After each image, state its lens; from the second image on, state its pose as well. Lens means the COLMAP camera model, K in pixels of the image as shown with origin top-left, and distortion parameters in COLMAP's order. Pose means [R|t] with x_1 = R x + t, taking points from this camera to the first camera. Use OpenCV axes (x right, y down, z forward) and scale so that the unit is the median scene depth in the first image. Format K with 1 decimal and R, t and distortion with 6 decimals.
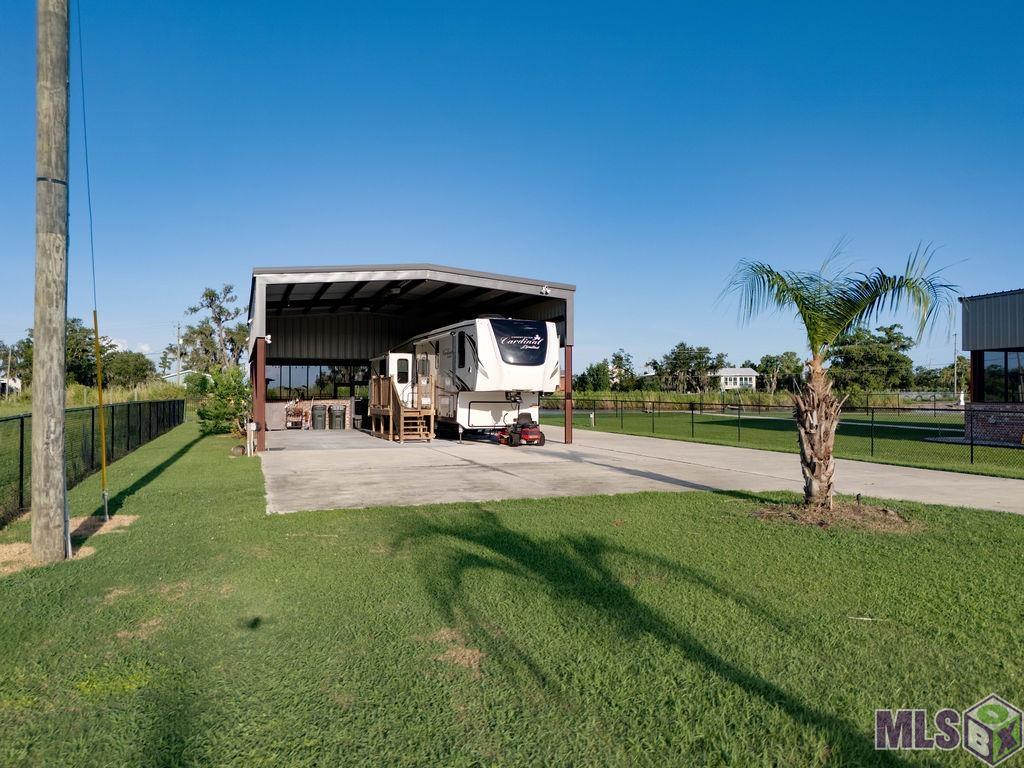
lens RADIAL K [[749.4, 0, 512.0], [0, 749.4, 384.0], [0, 0, 1]] dist [0.024411, -0.002768]
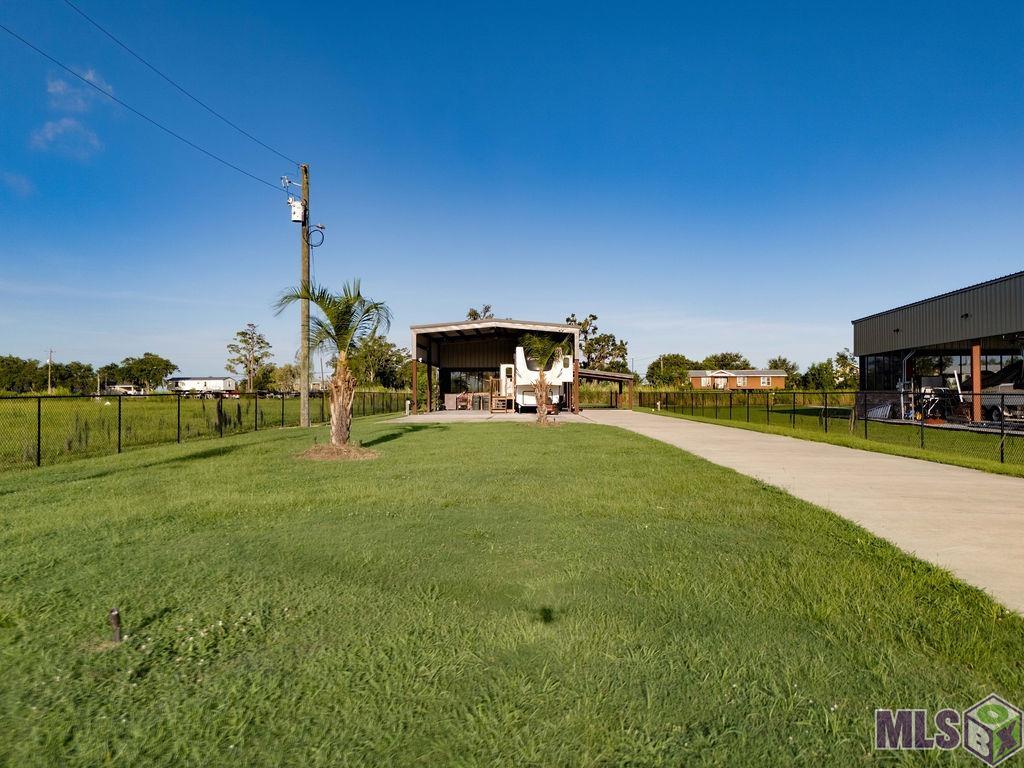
lens RADIAL K [[730.6, 0, 512.0], [0, 730.6, 384.0], [0, 0, 1]] dist [0.047068, -0.001172]
pose [[0.934156, -0.007564, -0.356785, 0.400412], [0.006994, 0.999971, -0.002887, 0.007942], [0.356797, 0.000202, 0.934182, -0.492960]]
